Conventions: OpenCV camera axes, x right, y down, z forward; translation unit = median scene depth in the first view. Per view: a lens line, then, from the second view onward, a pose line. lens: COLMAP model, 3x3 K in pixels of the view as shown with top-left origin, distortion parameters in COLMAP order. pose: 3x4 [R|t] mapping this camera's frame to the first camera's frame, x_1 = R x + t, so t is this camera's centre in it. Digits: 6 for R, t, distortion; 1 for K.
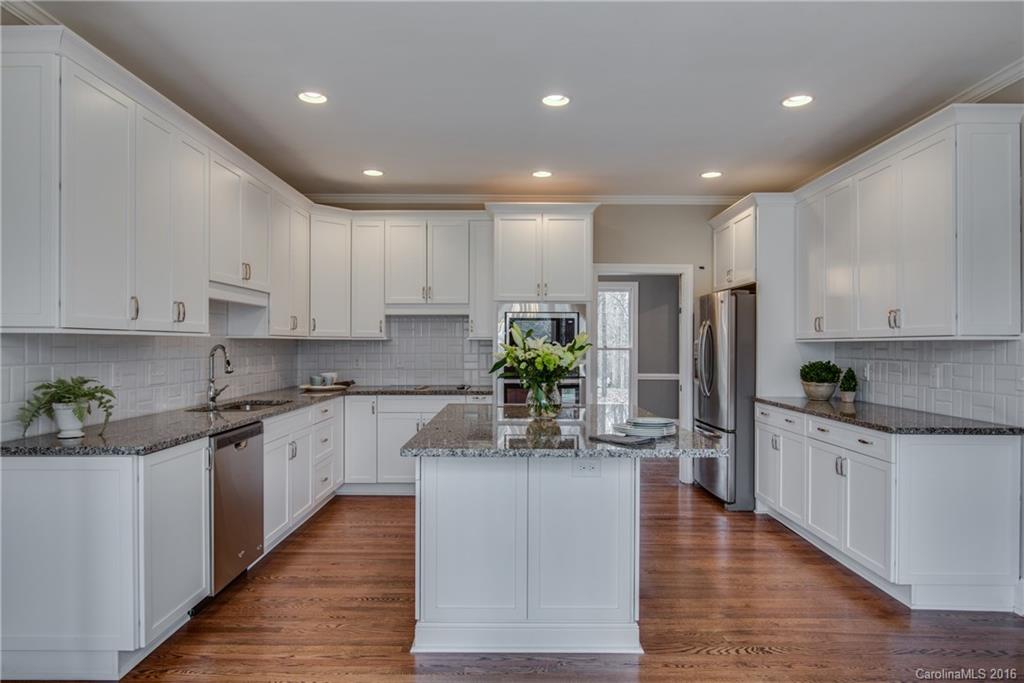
lens RADIAL K [[618.2, 0, 512.3], [0, 618.2, 343.6], [0, 0, 1]] dist [0.005278, 0.000116]
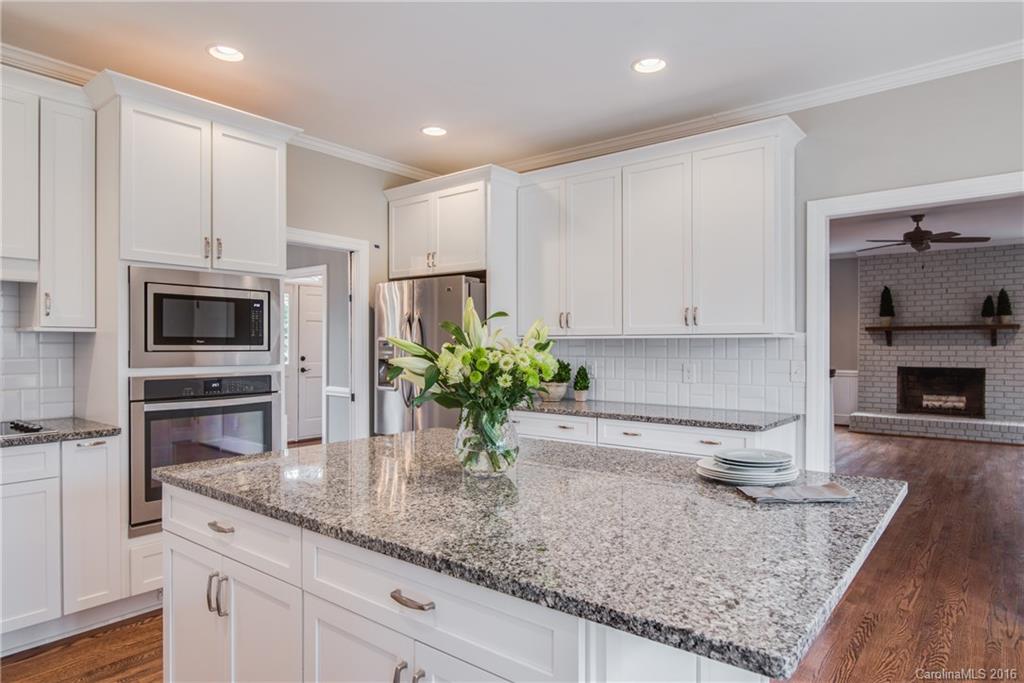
lens RADIAL K [[618.2, 0, 515.2], [0, 618.2, 345.4], [0, 0, 1]] dist [0.005278, 0.000116]
pose [[0.628767, -0.001180, 0.777593, -0.249343], [-0.001714, 0.999994, 0.002904, 0.003786], [-0.777592, -0.003159, 0.628762, 0.427310]]
